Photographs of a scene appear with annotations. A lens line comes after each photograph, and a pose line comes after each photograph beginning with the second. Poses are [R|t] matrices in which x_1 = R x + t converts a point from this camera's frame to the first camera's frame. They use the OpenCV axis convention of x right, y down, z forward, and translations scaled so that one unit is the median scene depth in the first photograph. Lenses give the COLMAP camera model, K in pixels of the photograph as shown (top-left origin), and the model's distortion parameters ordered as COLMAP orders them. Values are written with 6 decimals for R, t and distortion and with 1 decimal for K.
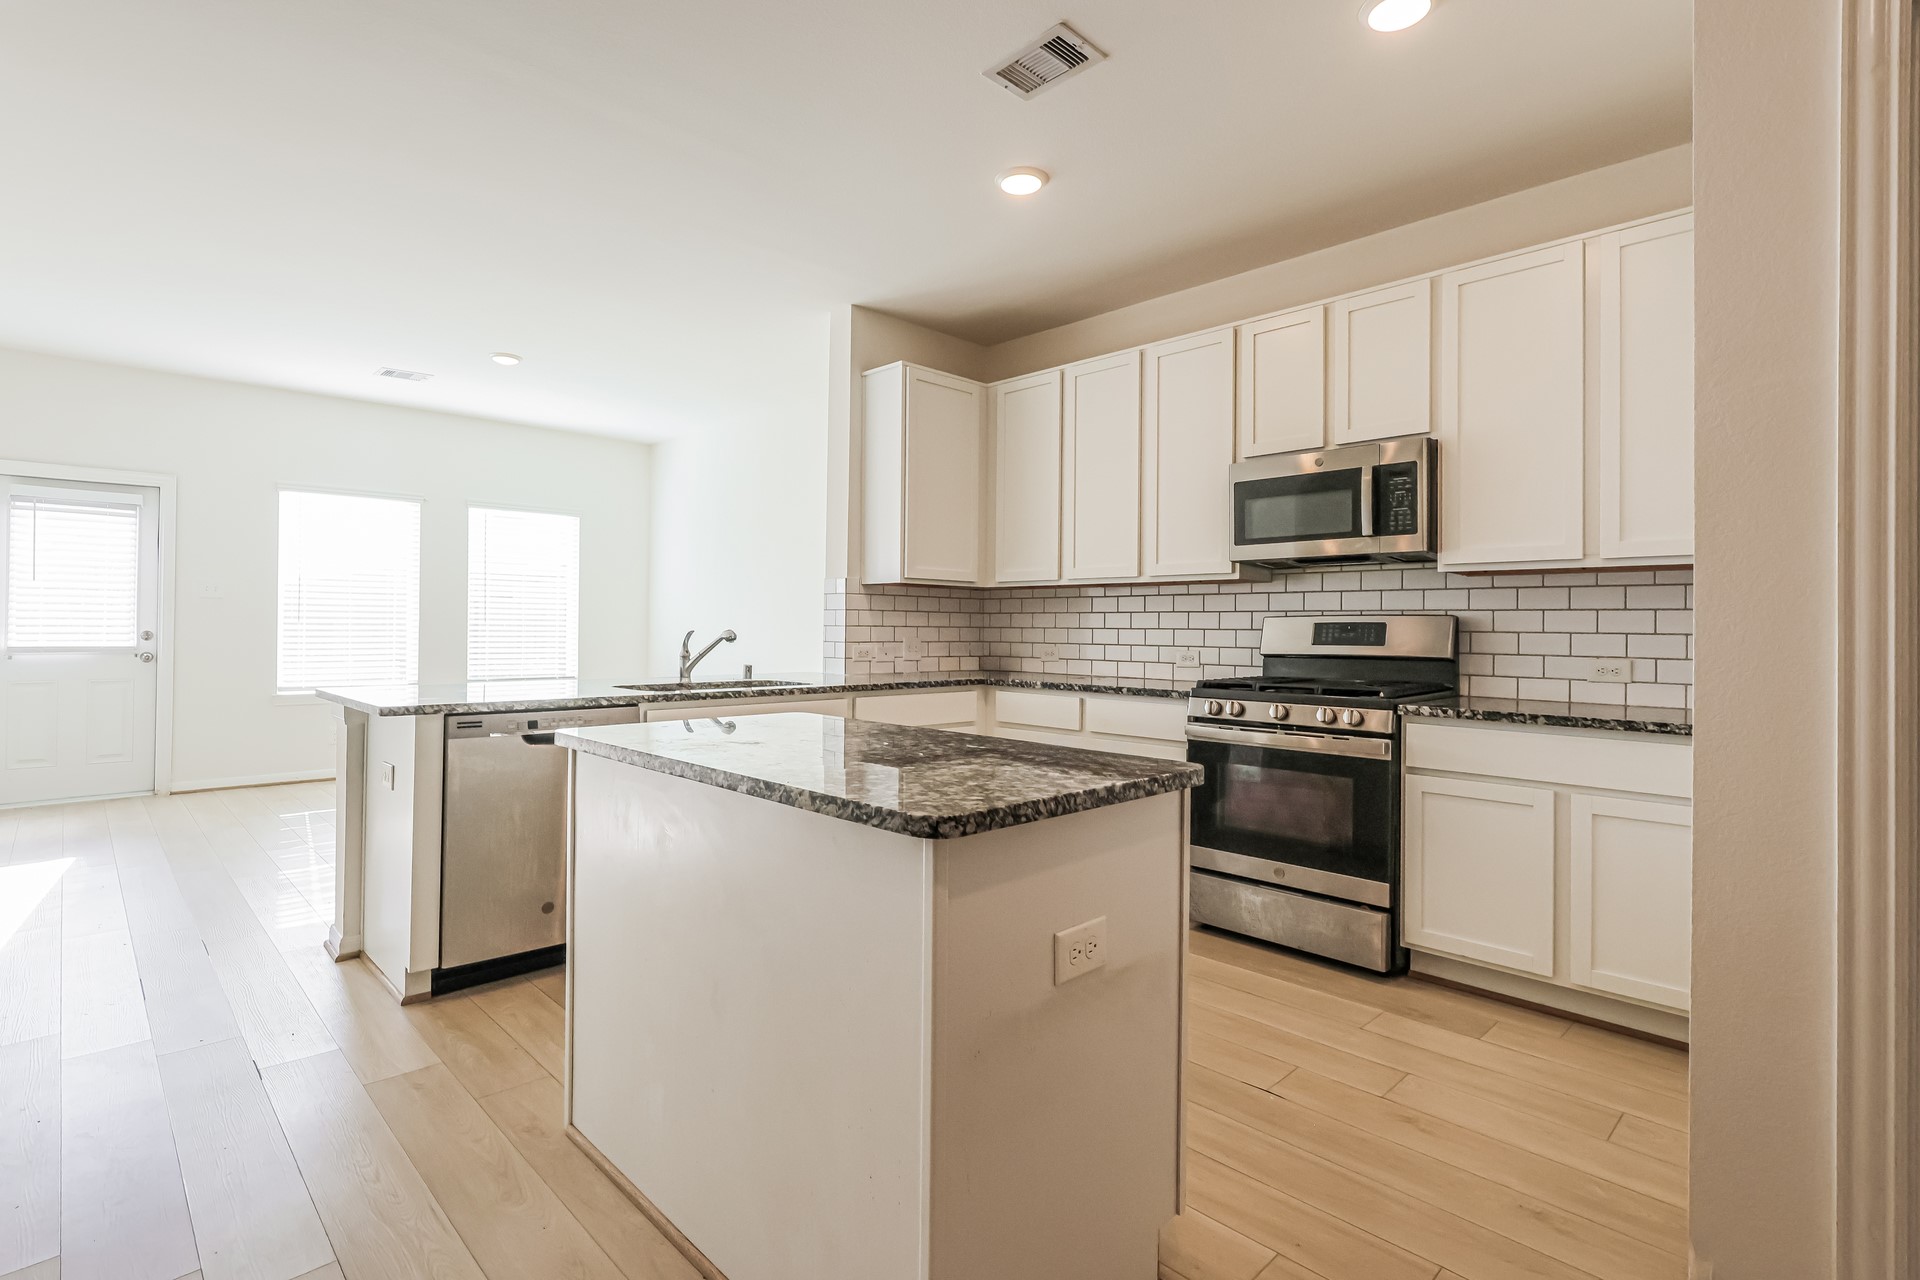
lens RADIAL K [[914.9, 0, 947.9], [0, 914.9, 616.0], [0, 0, 1]] dist [-0.000303, 0.000847]
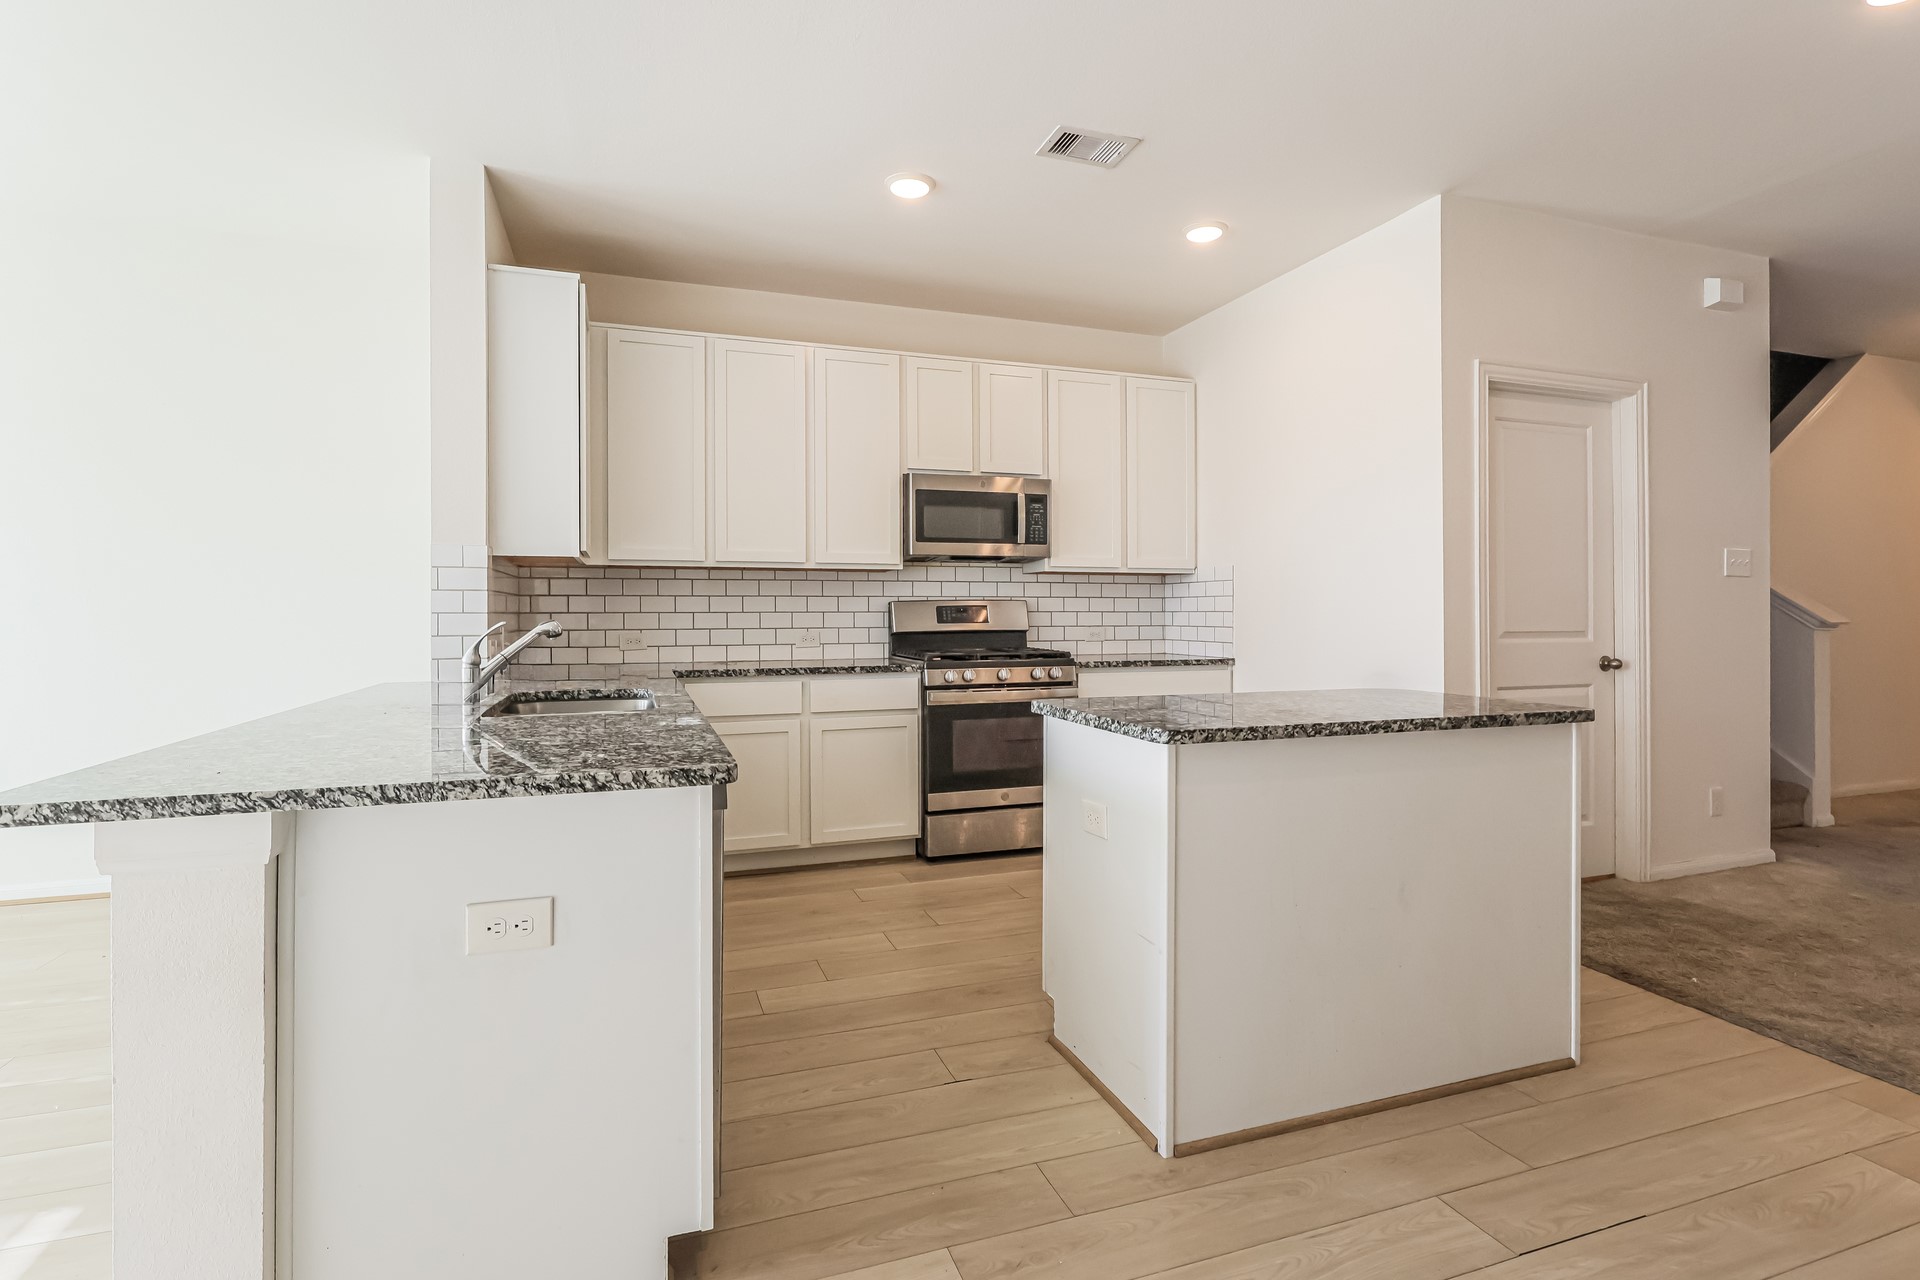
lens RADIAL K [[914.9, 0, 940.3], [0, 914.9, 611.1], [0, 0, 1]] dist [-0.000303, 0.000847]
pose [[0.423910, -0.009990, 0.905649, -0.769411], [-0.004525, 0.999903, 0.013148, -0.002412], [-0.905693, -0.009672, 0.423823, 0.467956]]
